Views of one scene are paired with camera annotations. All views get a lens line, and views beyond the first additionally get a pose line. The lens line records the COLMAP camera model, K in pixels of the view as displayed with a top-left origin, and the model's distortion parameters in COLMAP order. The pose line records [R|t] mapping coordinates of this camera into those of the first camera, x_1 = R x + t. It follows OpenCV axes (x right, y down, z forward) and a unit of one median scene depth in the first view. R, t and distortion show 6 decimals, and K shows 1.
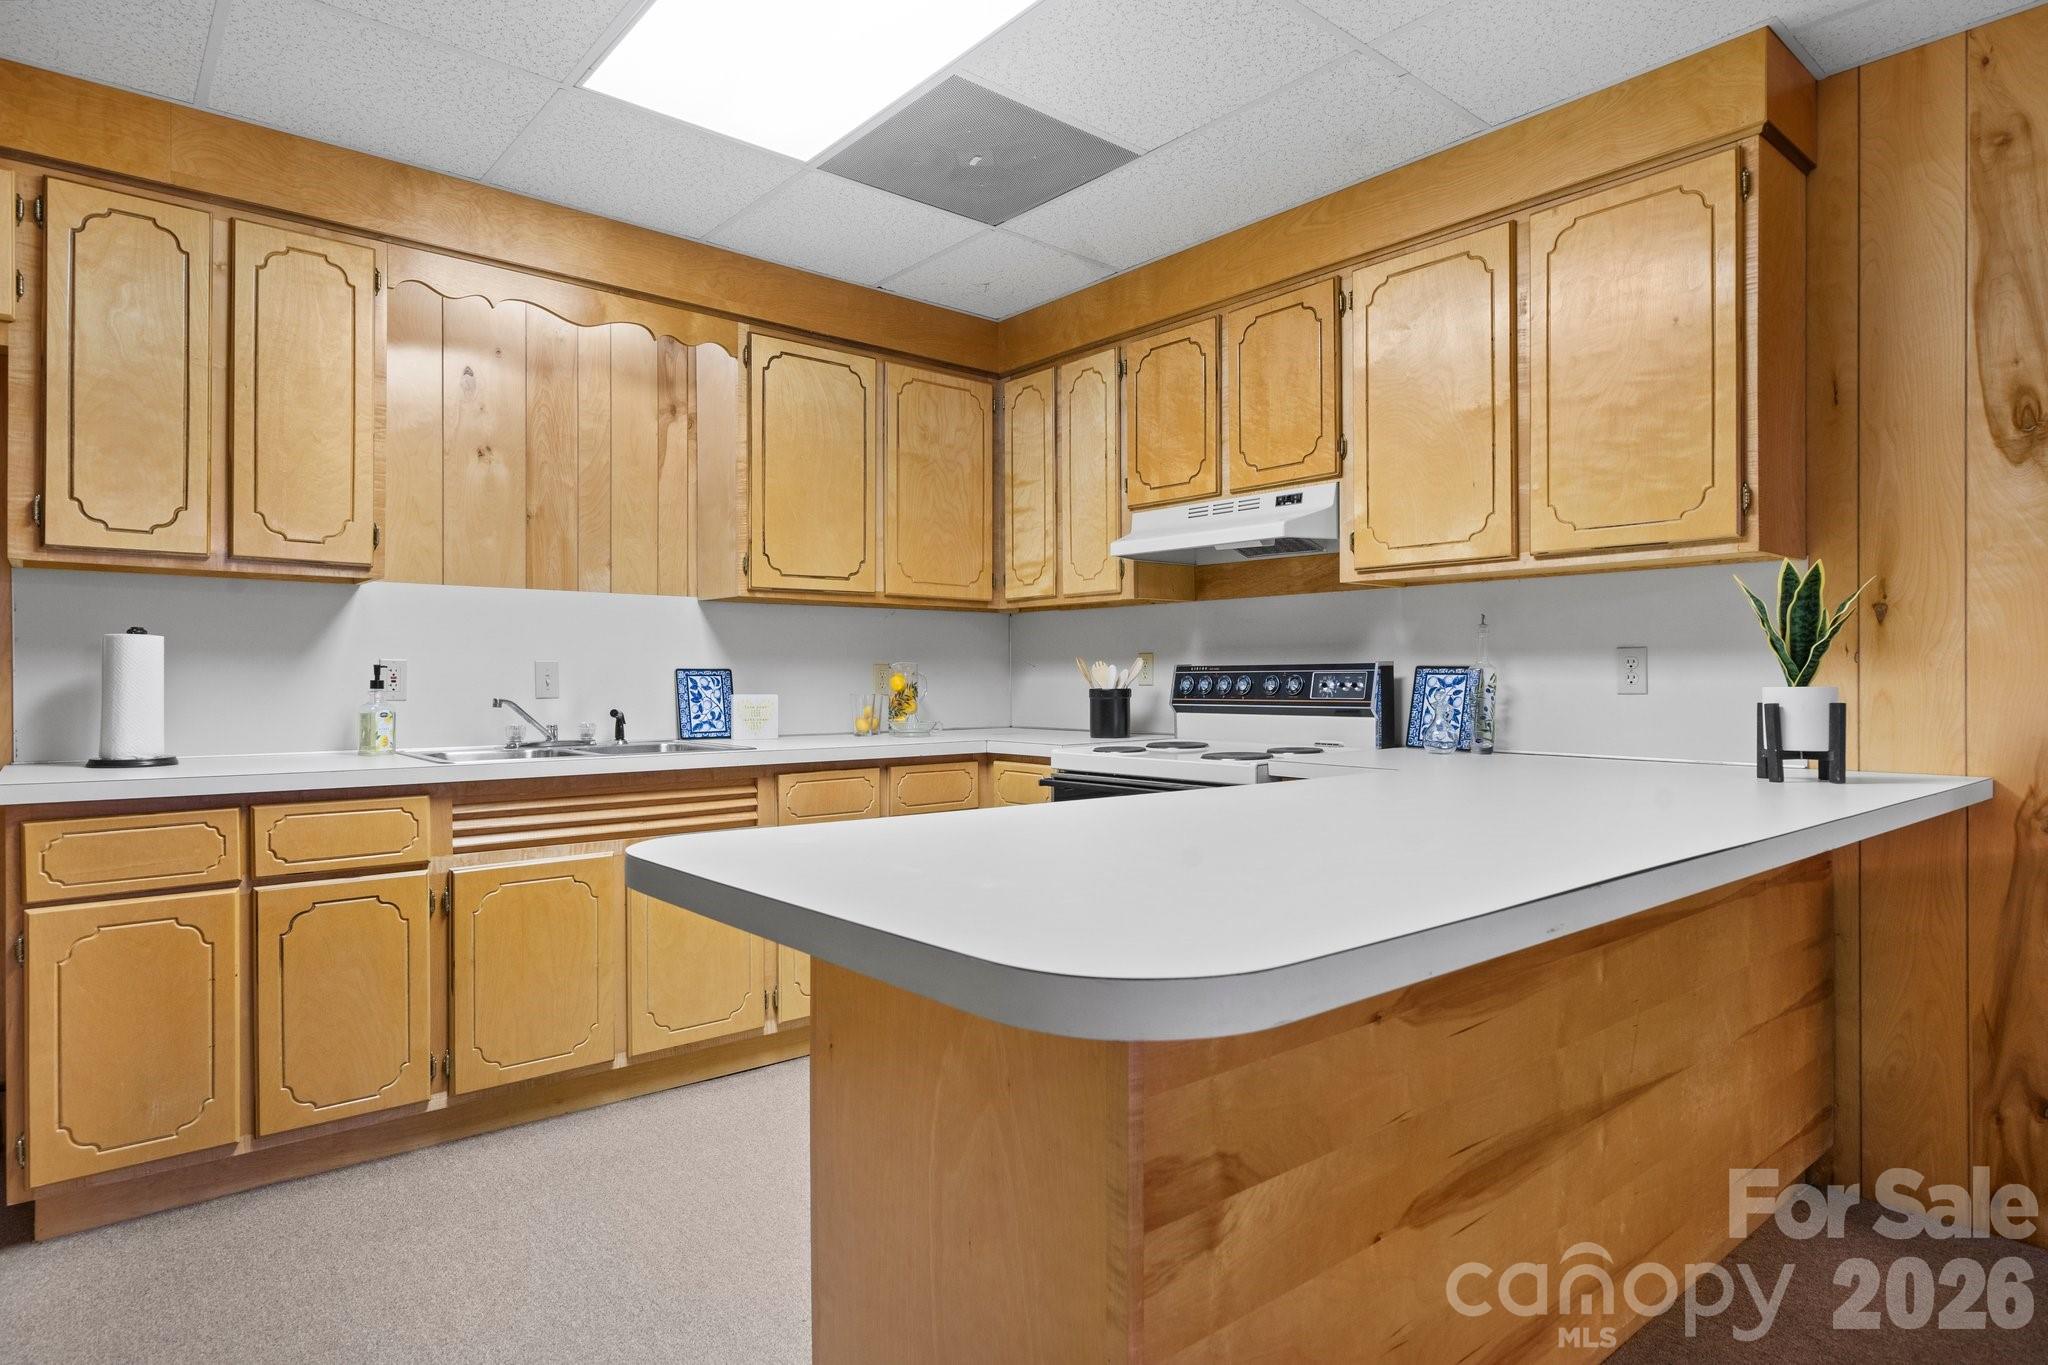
lens RADIAL K [[1124.7, 0, 1026.4], [0, 1124.7, 680.8], [0, 0, 1]] dist [0.001248, 0.001479]
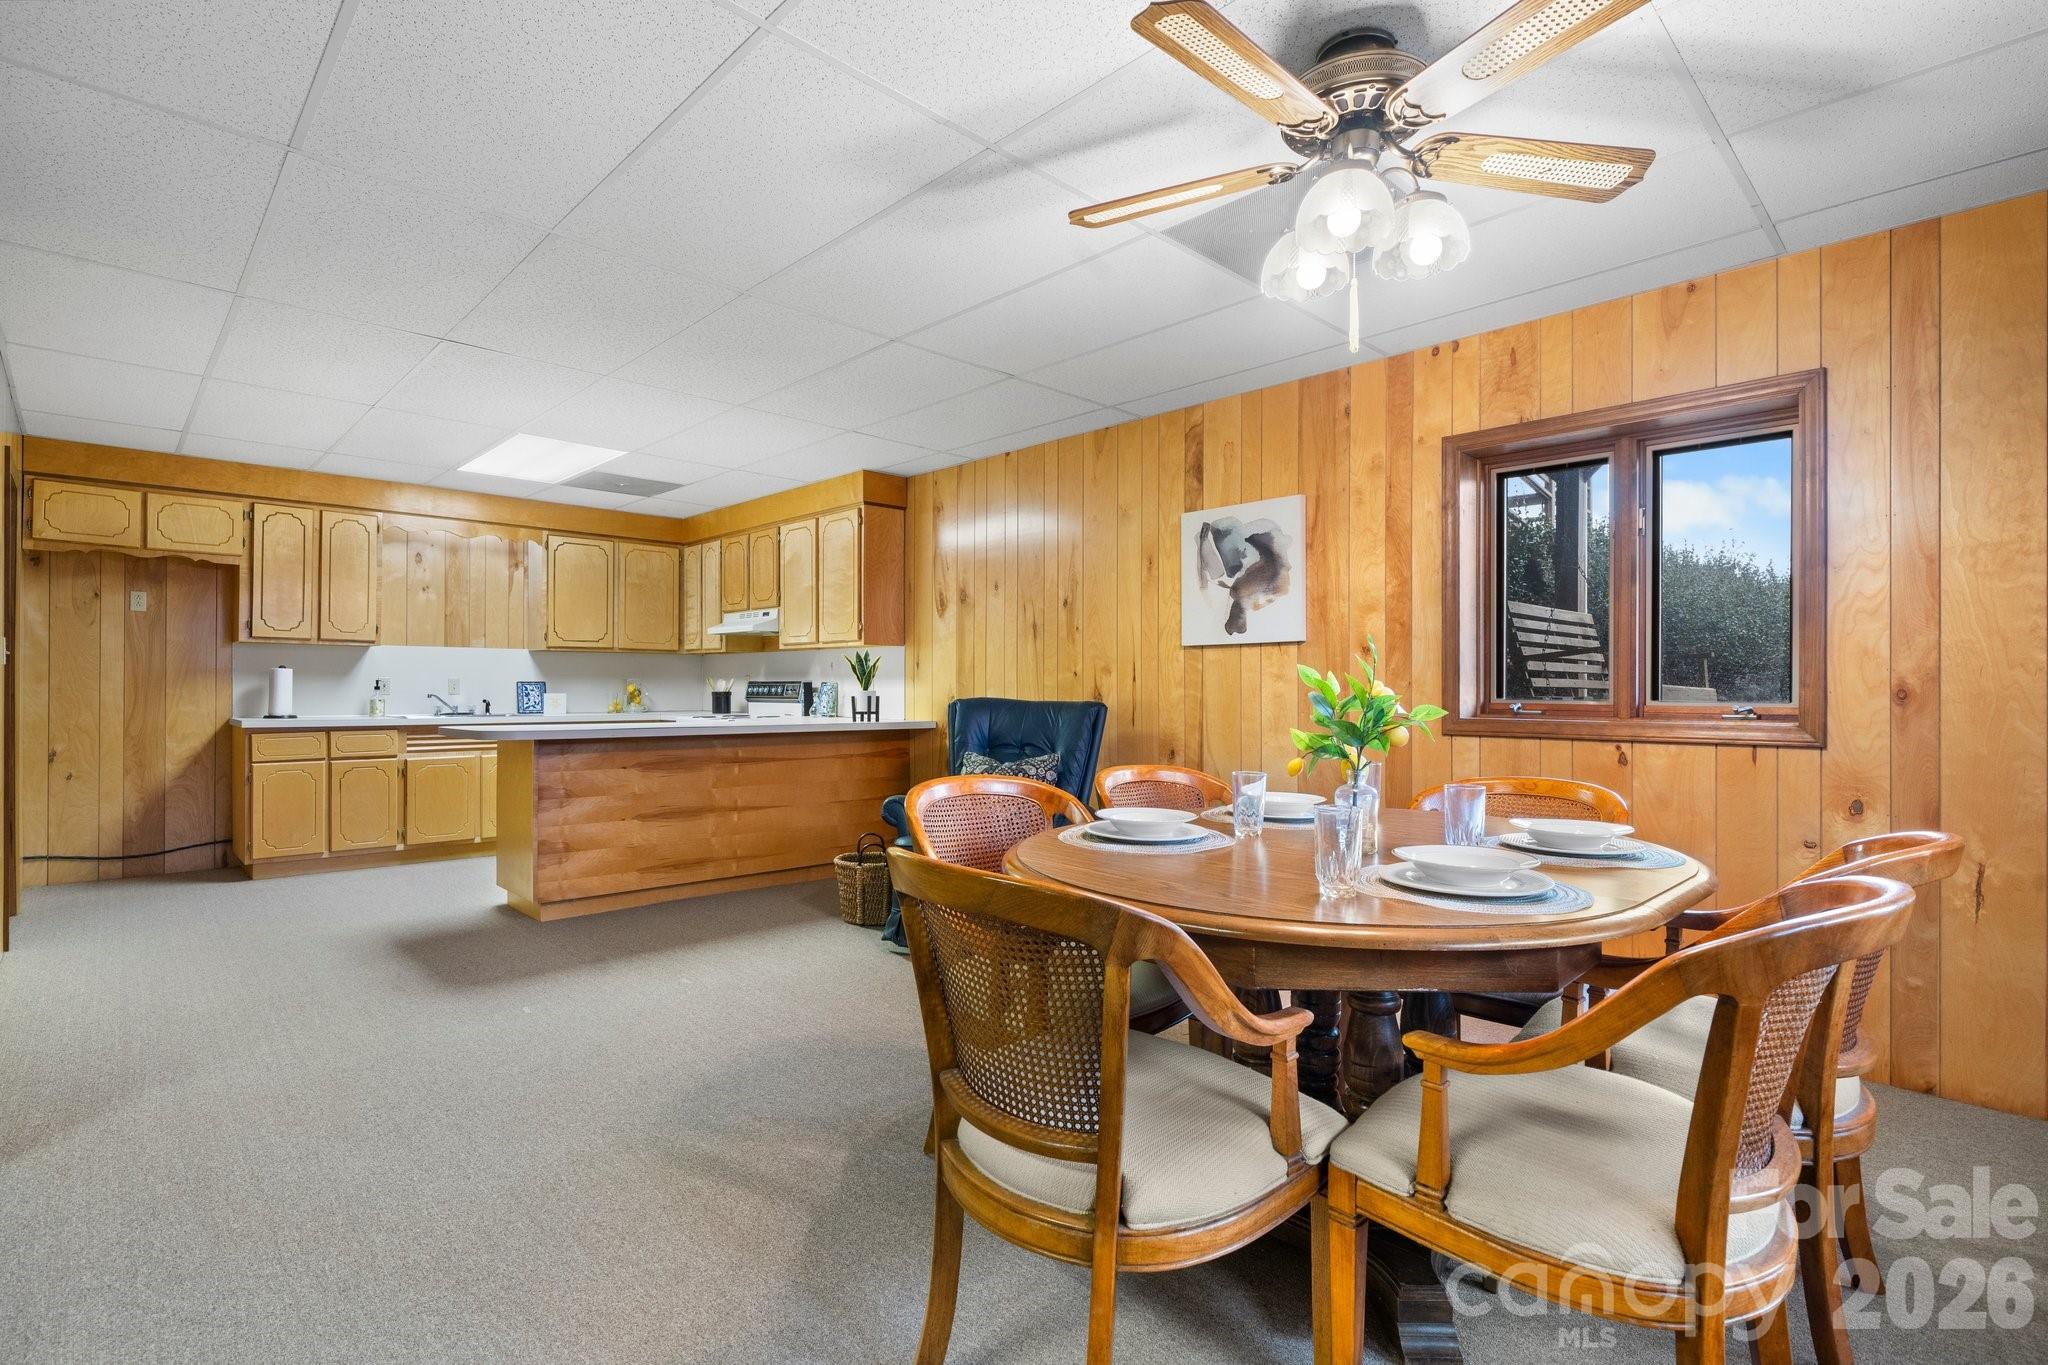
lens RADIAL K [[967.0, 0, 1021.8], [0, 967.0, 683.9], [0, 0, 1]] dist [-0.000178, 0.000447]
pose [[0.997820, 0.004745, 0.065826, 0.615393], [-0.004399, 0.999976, -0.005401, -0.000390], [-0.065850, 0.005100, 0.997816, -1.072135]]
